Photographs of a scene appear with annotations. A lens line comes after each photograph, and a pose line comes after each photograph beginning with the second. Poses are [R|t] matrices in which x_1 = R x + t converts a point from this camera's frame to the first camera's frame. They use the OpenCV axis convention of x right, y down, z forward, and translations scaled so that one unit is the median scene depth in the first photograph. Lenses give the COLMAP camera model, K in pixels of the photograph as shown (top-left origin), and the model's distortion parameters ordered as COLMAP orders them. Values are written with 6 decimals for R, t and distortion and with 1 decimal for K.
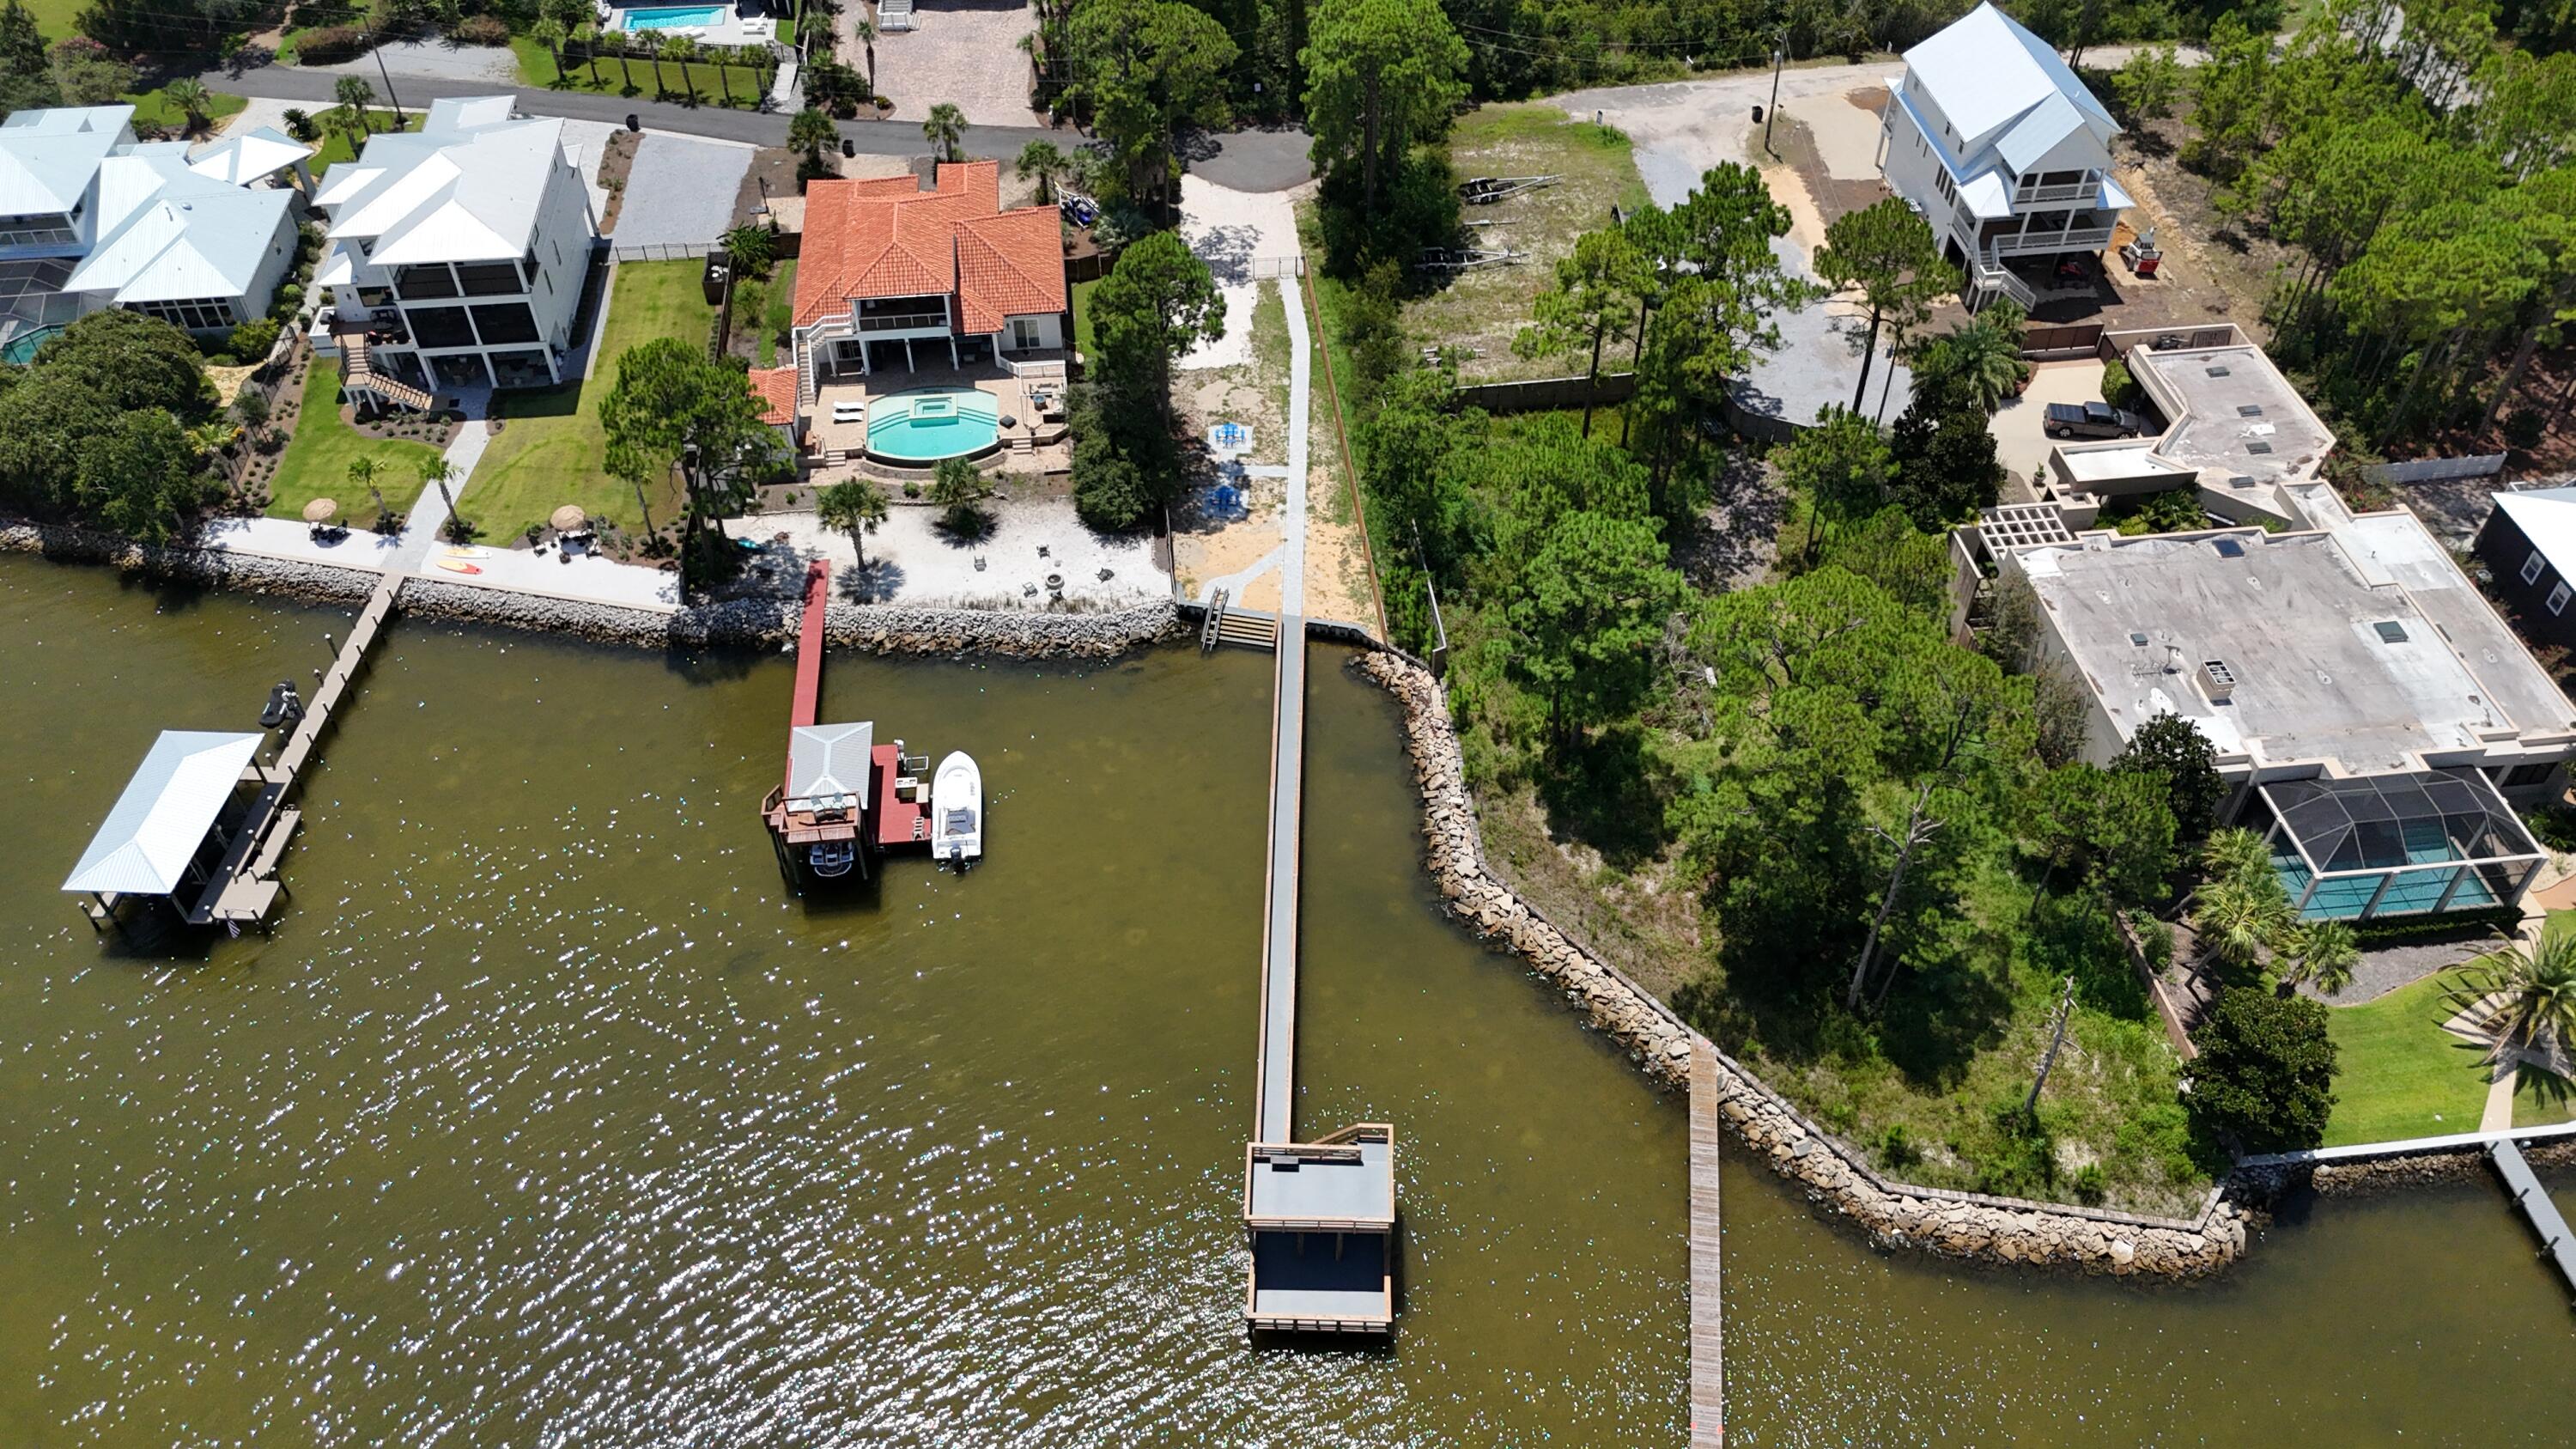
lens RADIAL K [[1815.5, 0, 1283.3], [0, 1815.5, 755.6], [0, 0, 1]] dist [0.035613, -0.003093]
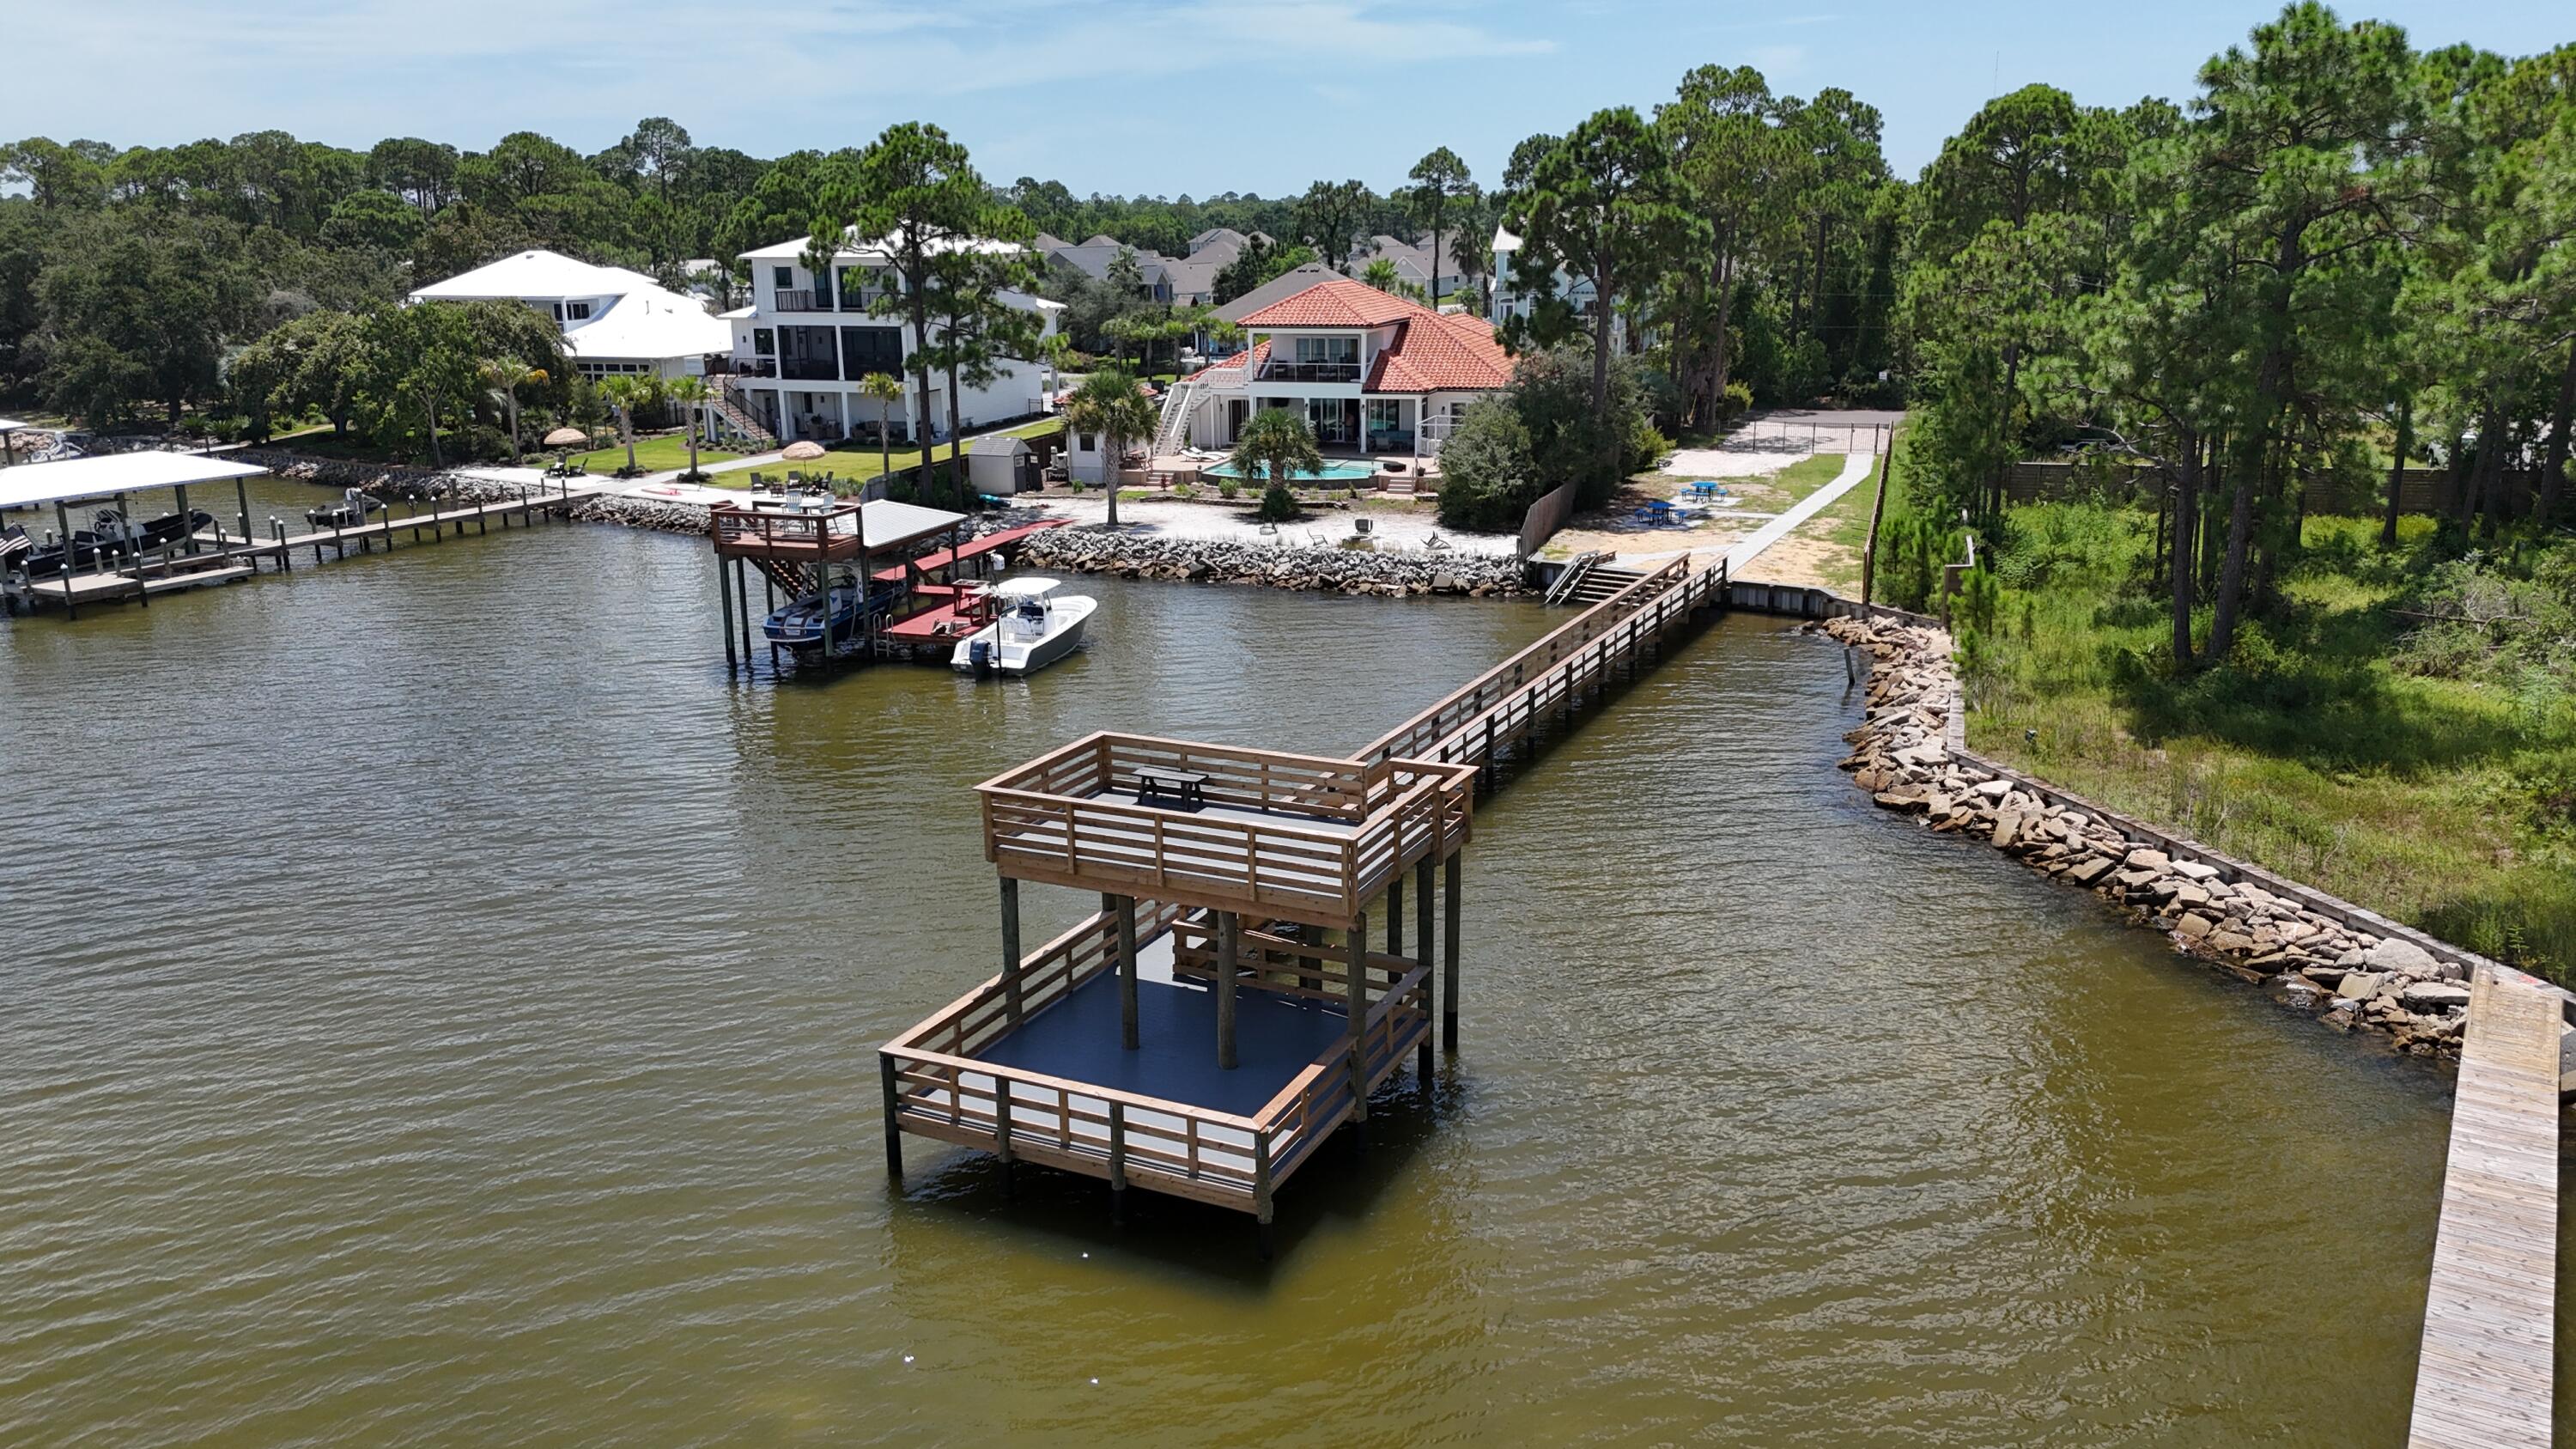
lens RADIAL K [[1890.4, 0, 1255.0], [0, 1890.4, 726.8], [0, 0, 1]] dist [0.008222, -0.000386]
pose [[0.907283, 0.101319, -0.408132, 0.124487], [-0.289751, 0.854003, -0.432114, 0.268580], [0.304765, 0.510307, 0.804180, 0.492147]]
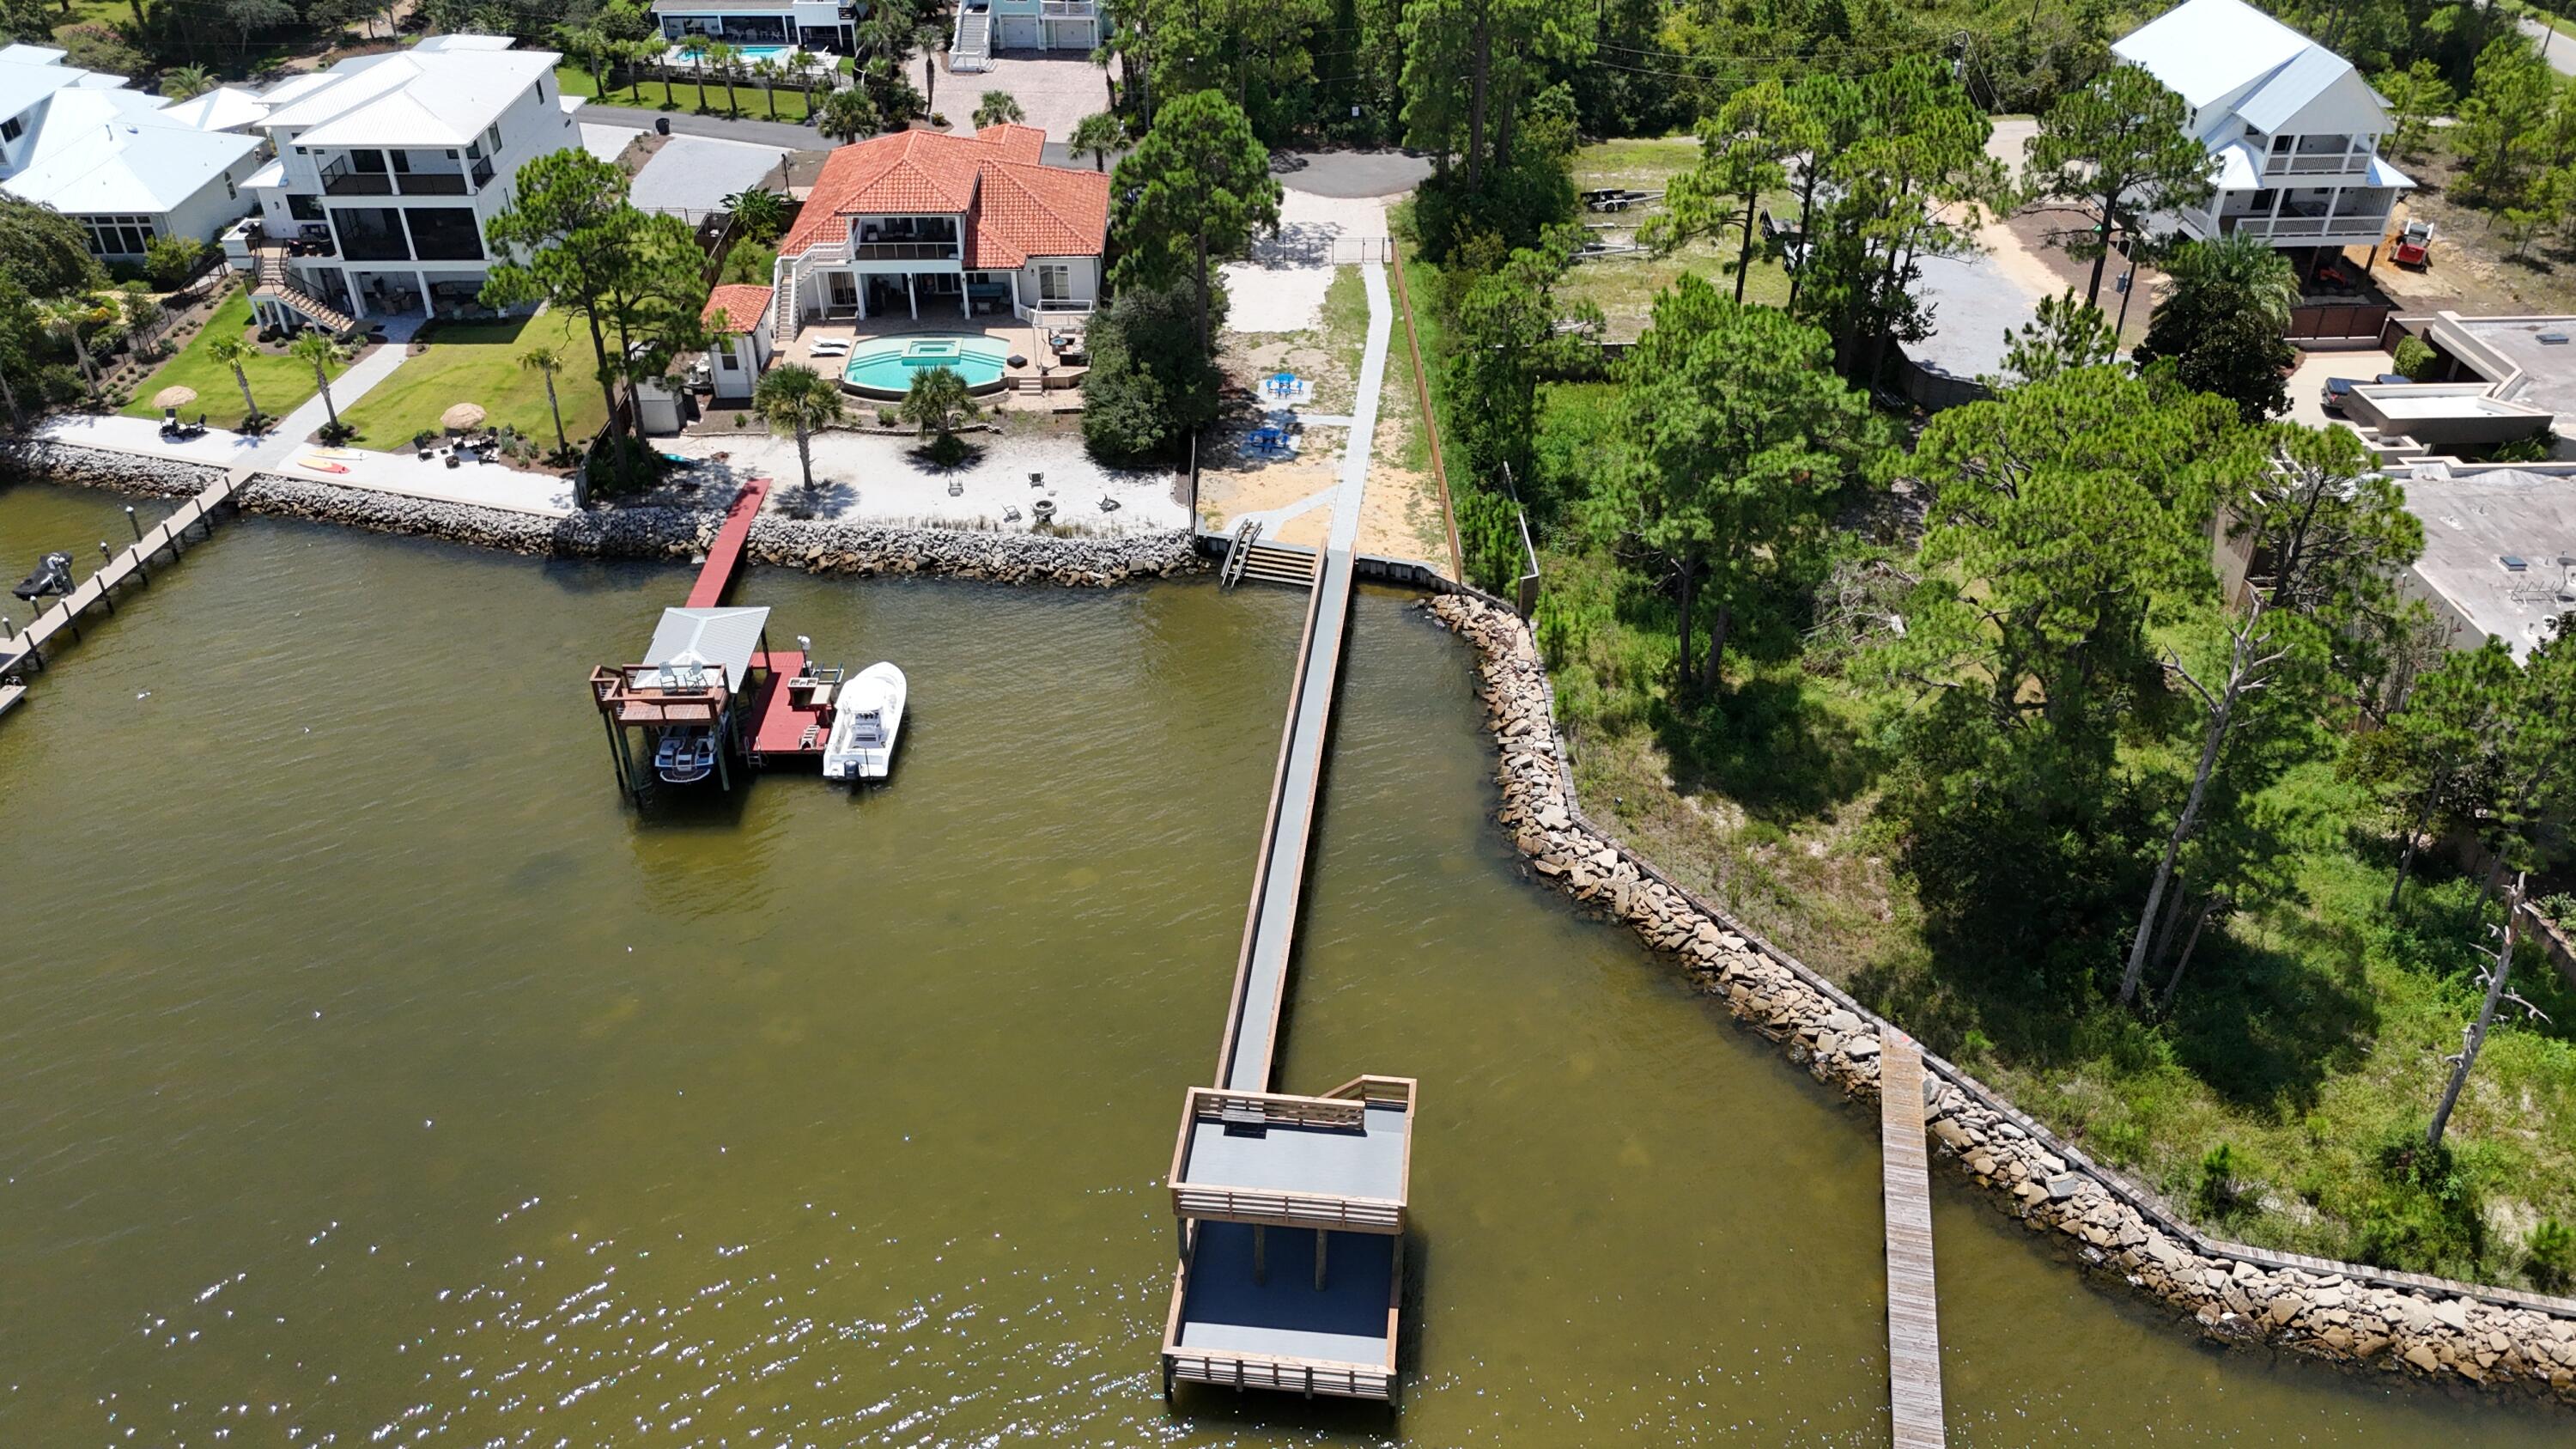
lens RADIAL K [[1866.0, 0, 1284.8], [0, 1866.0, 739.8], [0, 0, 1]] dist [0.030879, -0.004601]
pose [[0.996688, 0.049769, -0.064310, 0.036237], [-0.061260, 0.979617, -0.191304, 0.155070], [0.053478, 0.194610, 0.979422, 0.236044]]
